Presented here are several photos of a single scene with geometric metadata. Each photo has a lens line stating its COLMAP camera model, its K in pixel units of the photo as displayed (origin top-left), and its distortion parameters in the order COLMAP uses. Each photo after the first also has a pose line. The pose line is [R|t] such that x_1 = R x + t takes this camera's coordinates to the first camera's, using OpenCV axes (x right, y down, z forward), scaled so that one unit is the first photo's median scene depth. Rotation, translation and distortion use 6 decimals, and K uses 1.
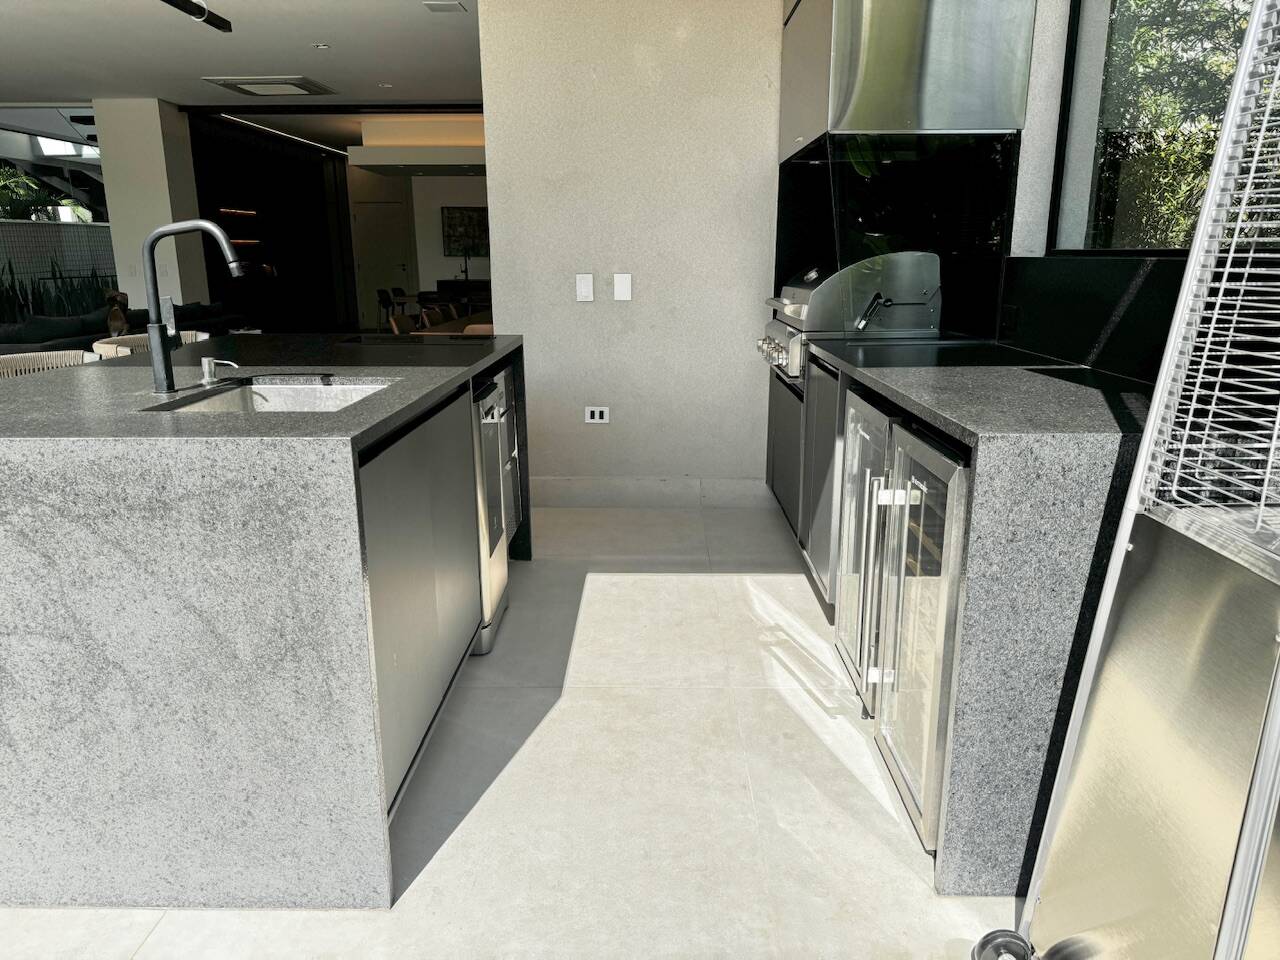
lens RADIAL K [[900.3, 0, 640.0], [0, 900.3, 480.0], [0, 0, 1]] dist [0.047390, -0.075354]
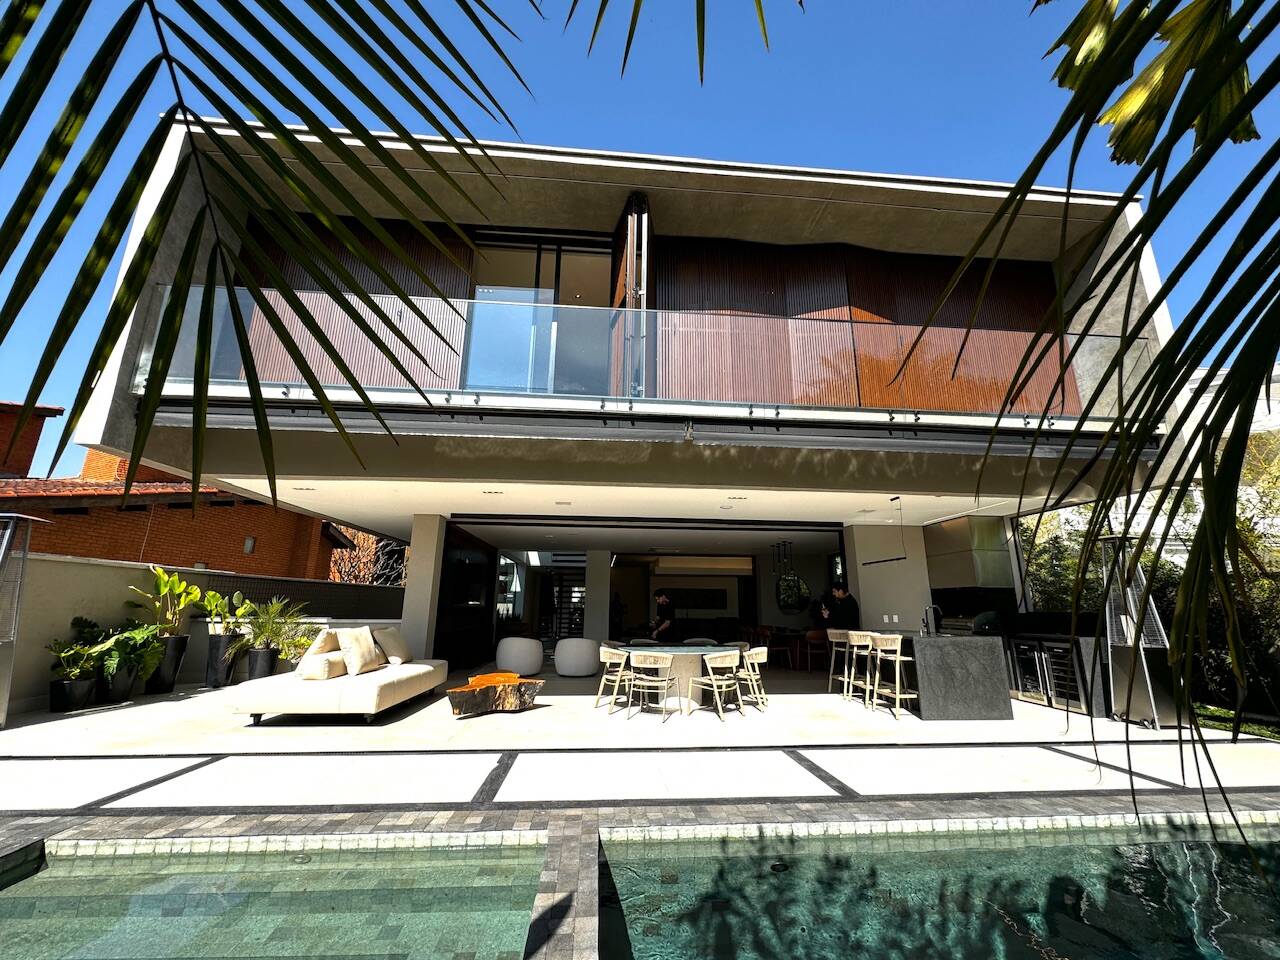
lens RADIAL K [[506.7, 0, 640.0], [0, 506.7, 480.0], [0, 0, 1]] dist [-0.004185, -0.000173]
pose [[0.995384, 0.035152, 0.089301, -3.127392], [0.011218, 0.881510, -0.472031, 0.625744], [-0.095313, 0.470854, 0.877047, -2.457805]]
